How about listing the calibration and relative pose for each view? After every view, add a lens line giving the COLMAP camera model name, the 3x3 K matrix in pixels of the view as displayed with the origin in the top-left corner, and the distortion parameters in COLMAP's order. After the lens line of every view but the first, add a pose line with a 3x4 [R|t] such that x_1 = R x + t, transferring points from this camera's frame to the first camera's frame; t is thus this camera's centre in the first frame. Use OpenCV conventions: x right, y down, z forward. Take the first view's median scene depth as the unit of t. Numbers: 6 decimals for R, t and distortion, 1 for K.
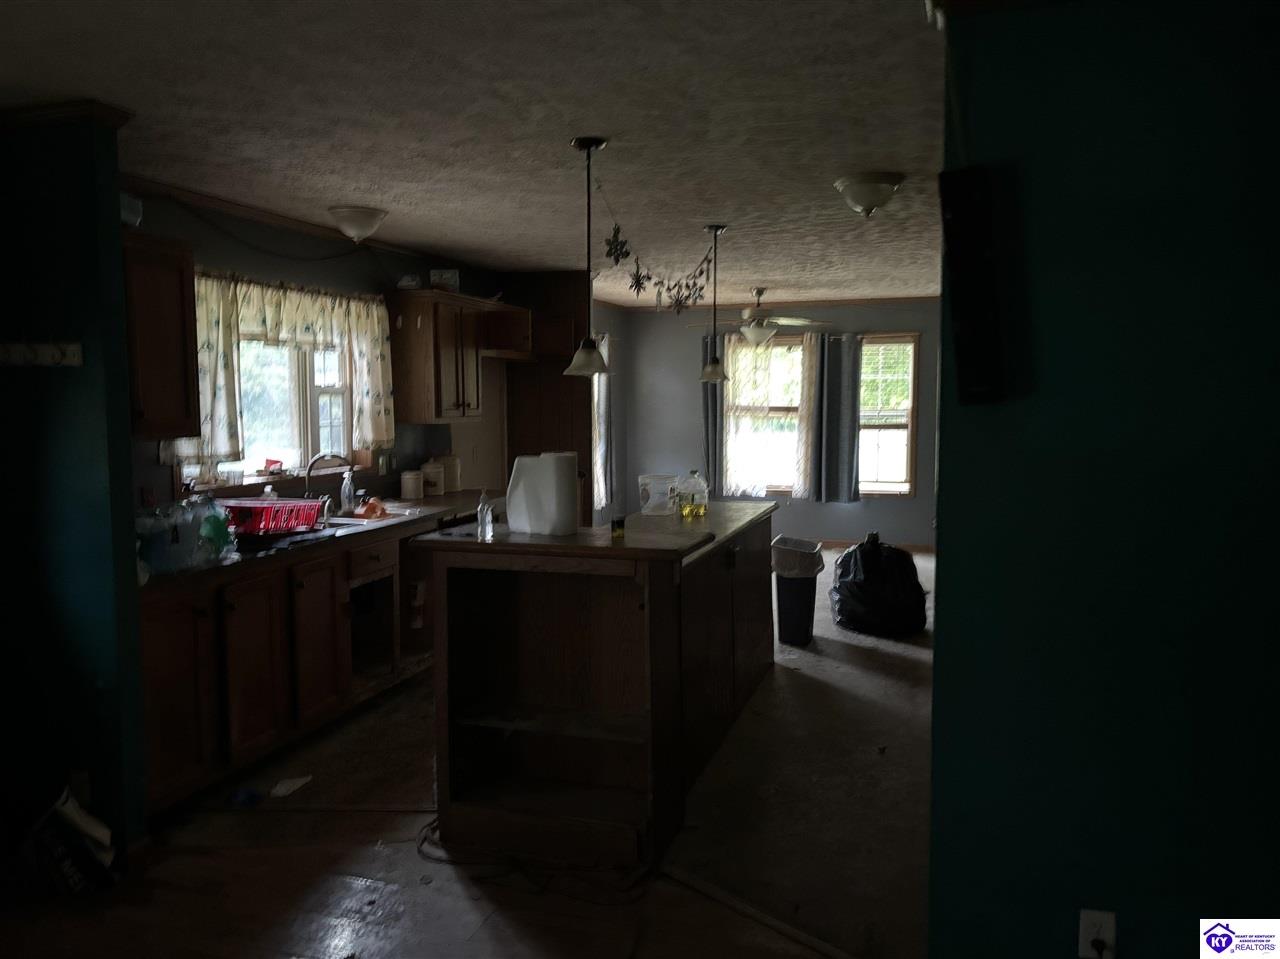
lens RADIAL K [[997.8, 0, 647.6], [0, 997.8, 477.7], [0, 0, 1]] dist [0.053295, -0.006028]
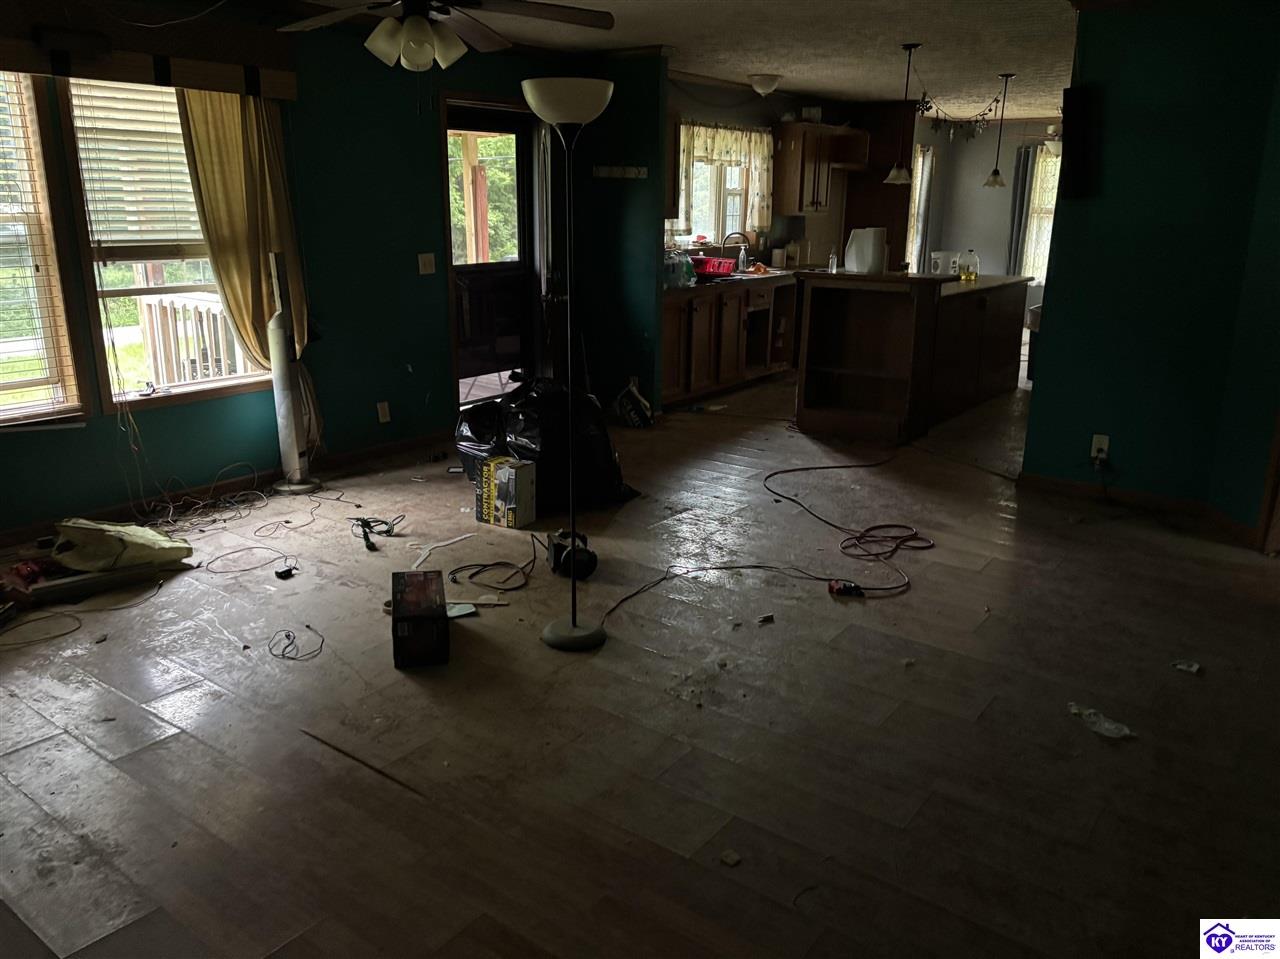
lens RADIAL K [[997.8, 0, 647.6], [0, 997.8, 477.7], [0, 0, 1]] dist [0.053295, -0.006028]
pose [[0.948592, 0.100265, -0.300199, 0.073941], [-0.042617, 0.980320, 0.192760, 0.057185], [0.313618, -0.170057, 0.934197, -0.615746]]
